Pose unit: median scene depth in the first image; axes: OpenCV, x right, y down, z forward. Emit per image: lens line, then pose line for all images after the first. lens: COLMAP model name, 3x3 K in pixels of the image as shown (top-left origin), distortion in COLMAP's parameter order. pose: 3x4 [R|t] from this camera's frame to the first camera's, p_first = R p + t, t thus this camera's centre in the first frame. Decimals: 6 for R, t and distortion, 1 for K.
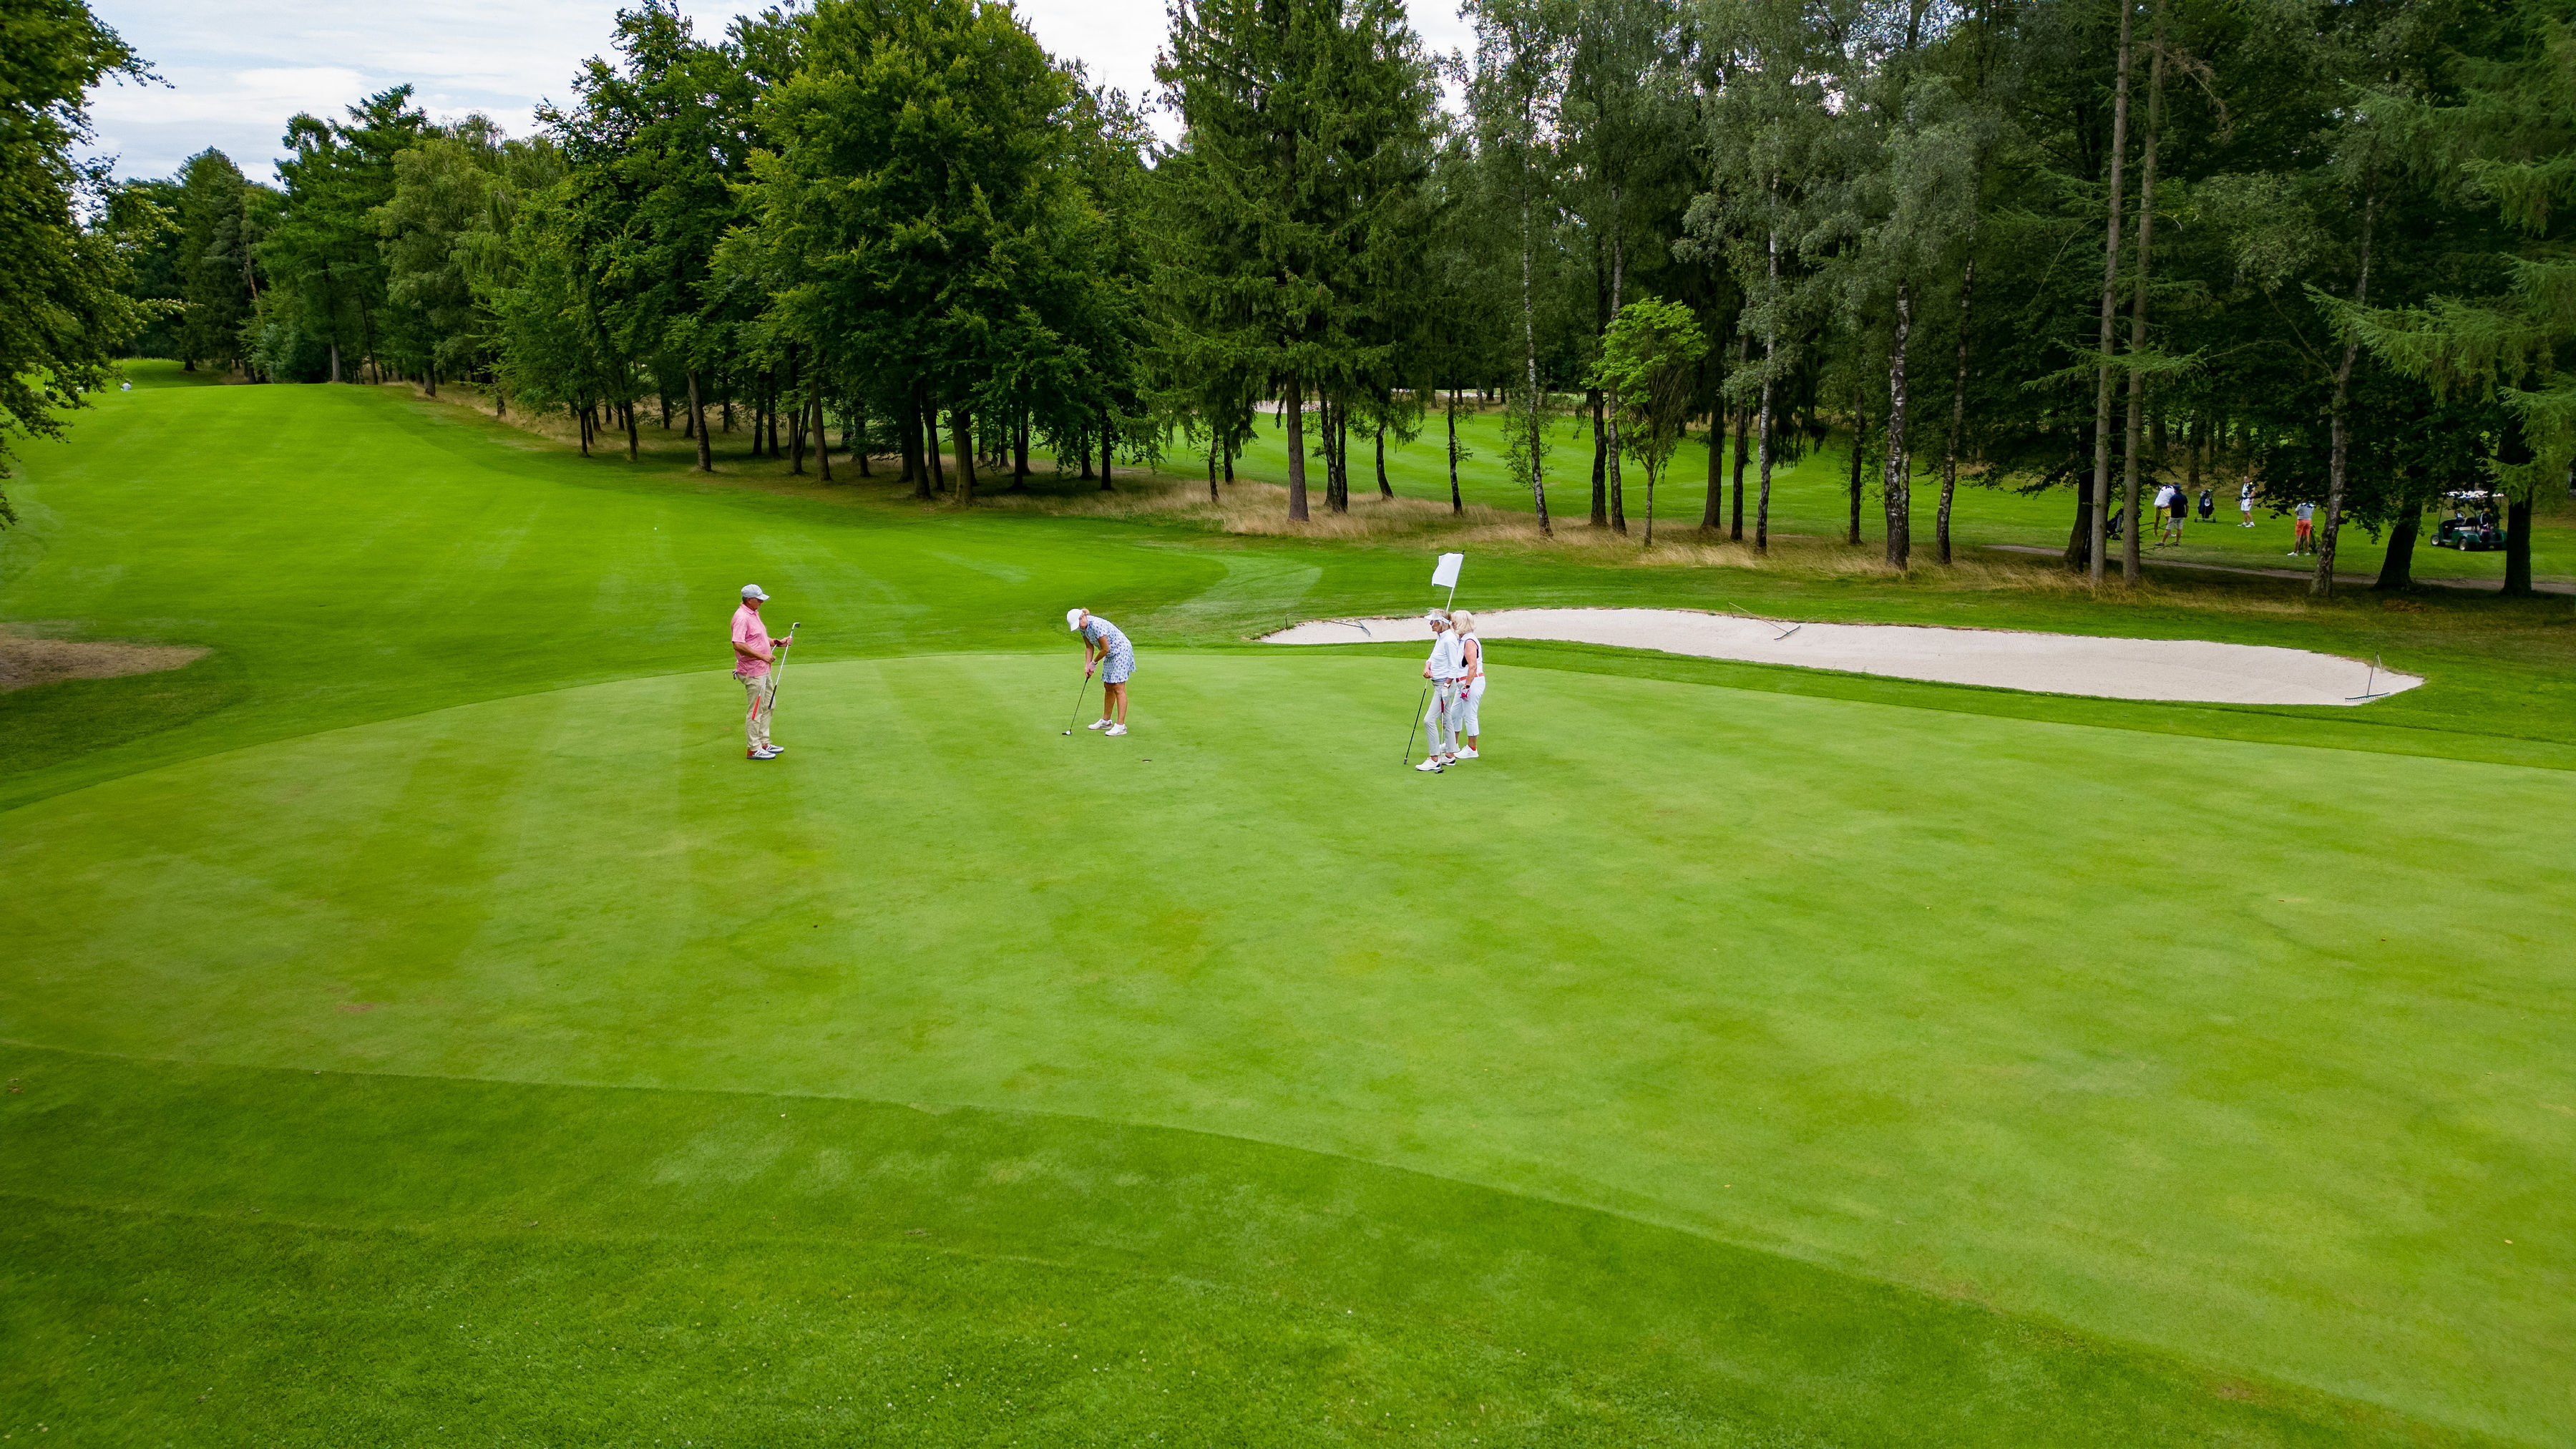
lens RADIAL K [[1803.9, 0, 1288.0], [0, 1803.9, 724.5], [0, 0, 1]] dist [0.070277, -0.063741]
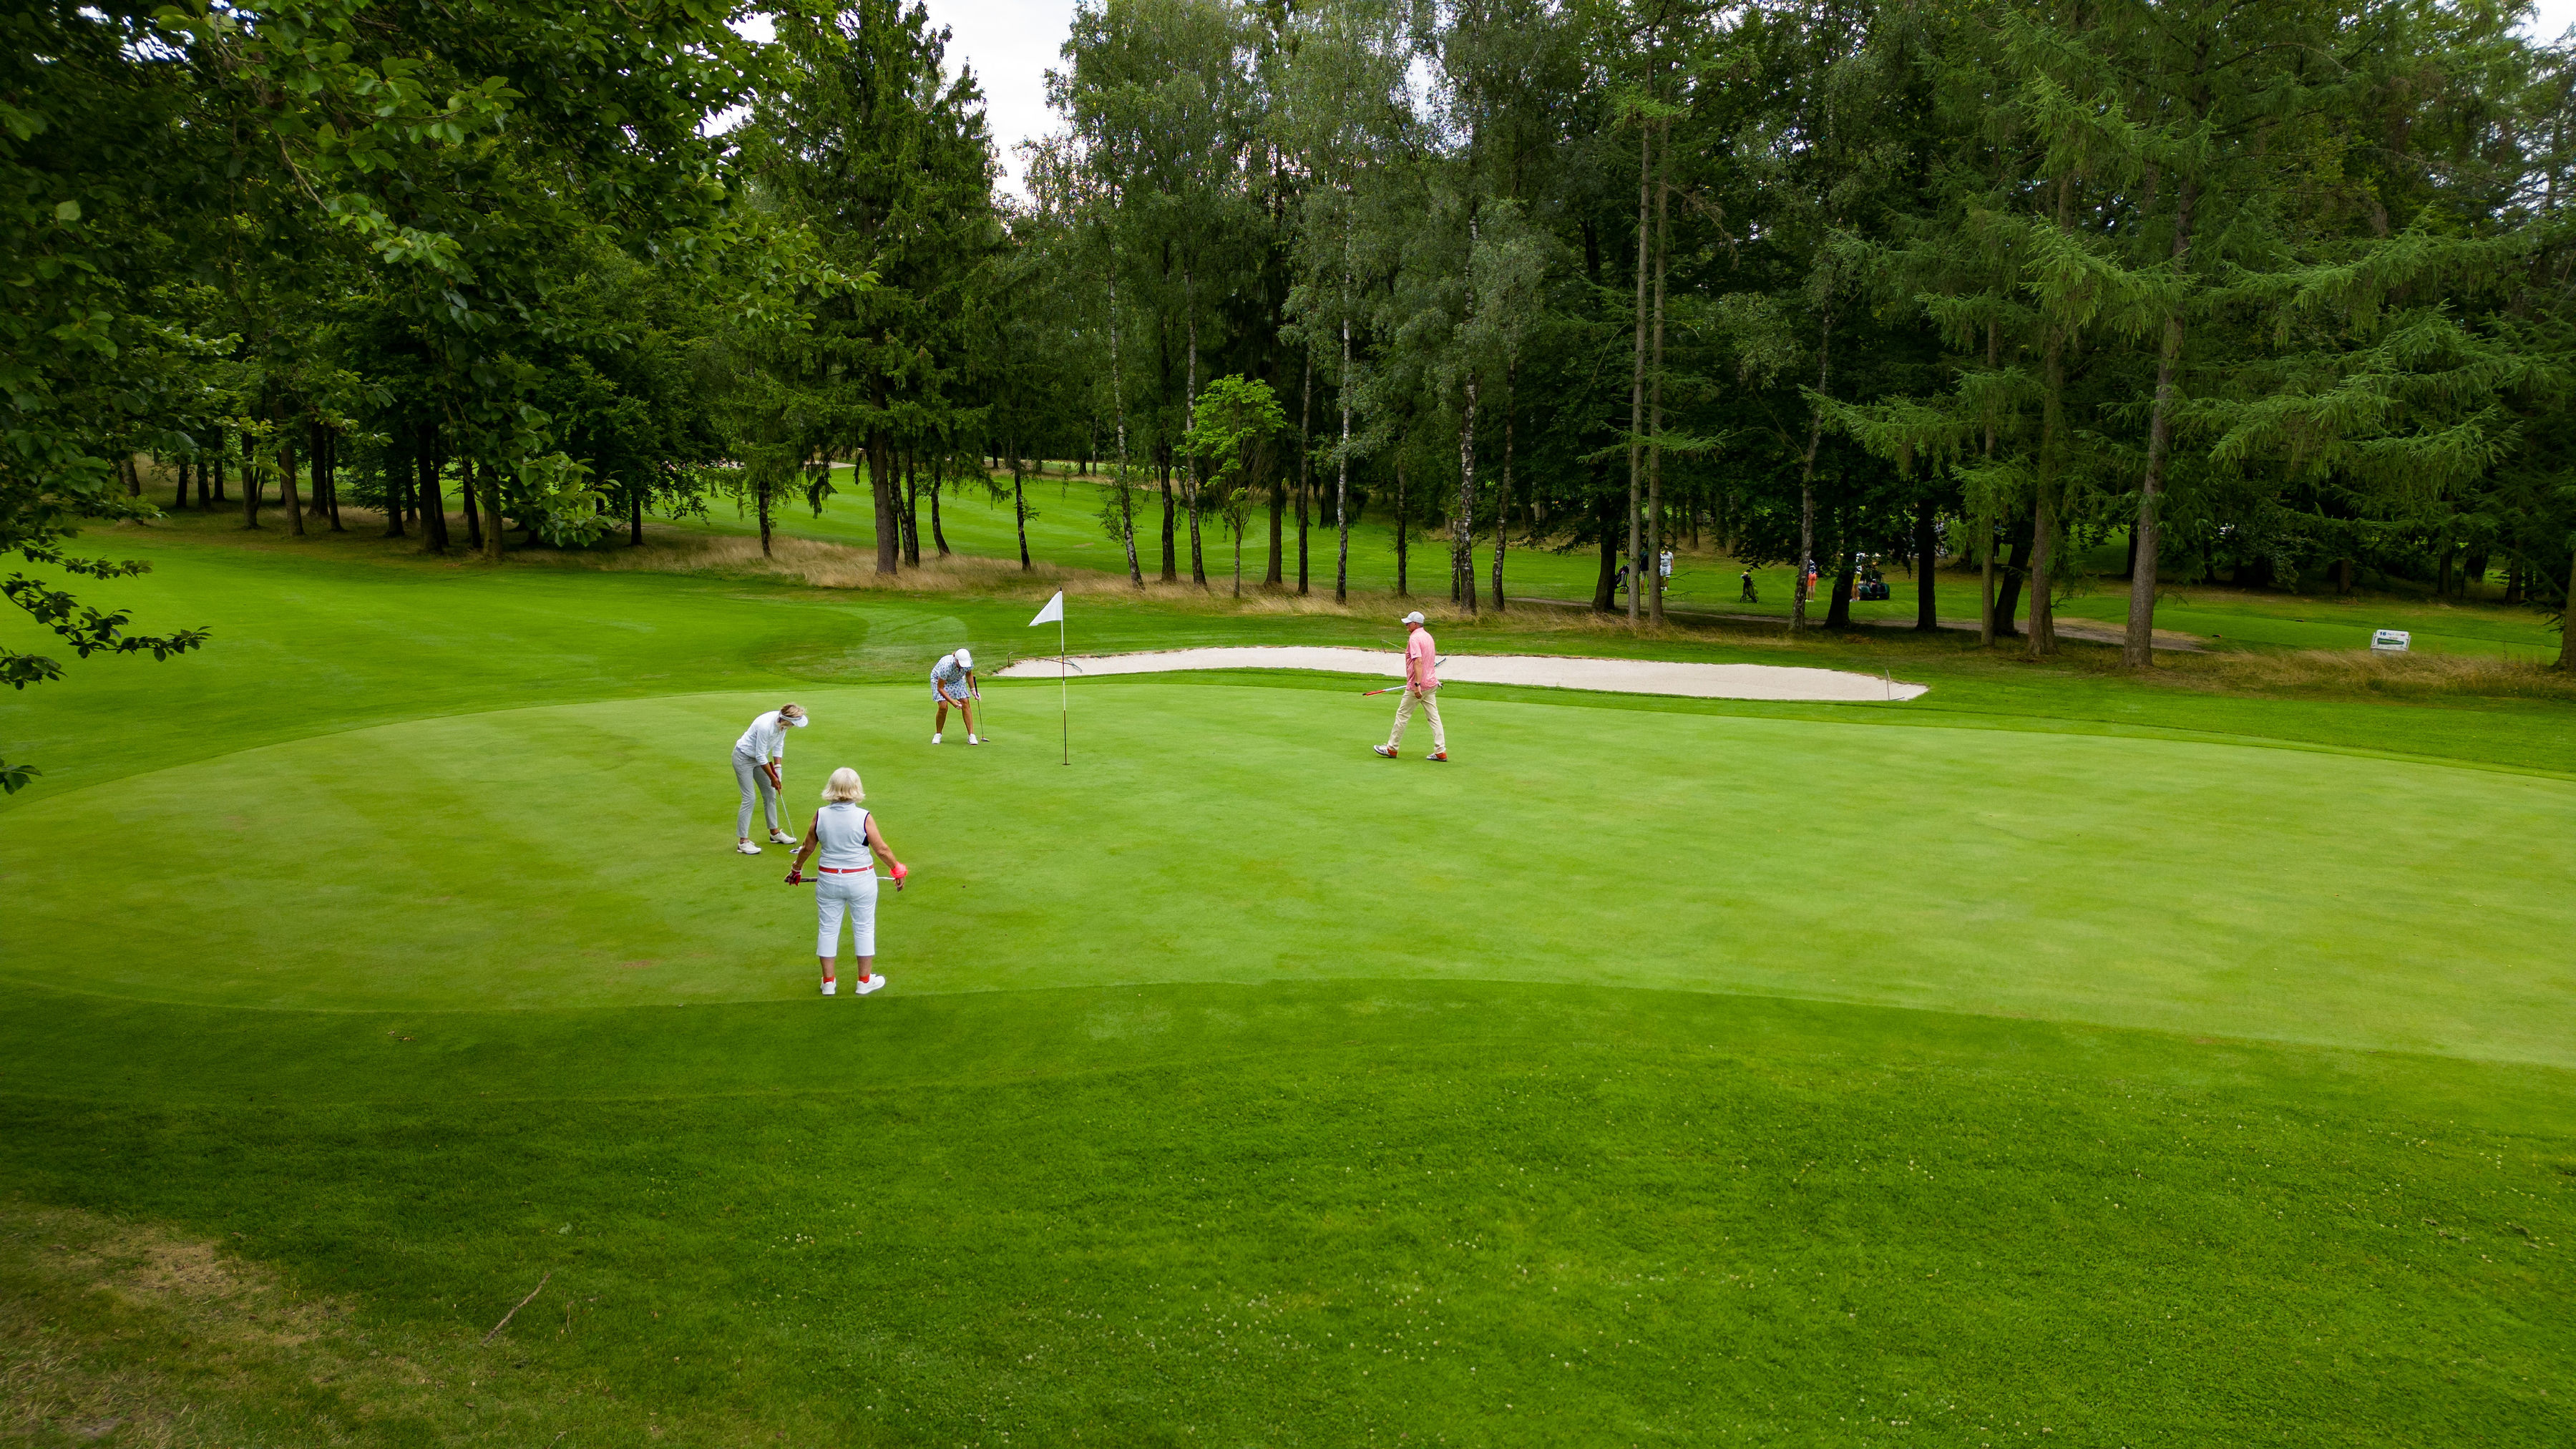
lens RADIAL K [[1795.6, 0, 1288.0], [0, 1795.6, 724.5], [0, 0, 1]] dist [0.139026, -0.285393]
pose [[0.951676, -0.025279, 0.306061, -0.140586], [0.036246, 0.998886, -0.030205, 0.016545], [-0.304956, 0.039839, 0.951533, -0.062845]]
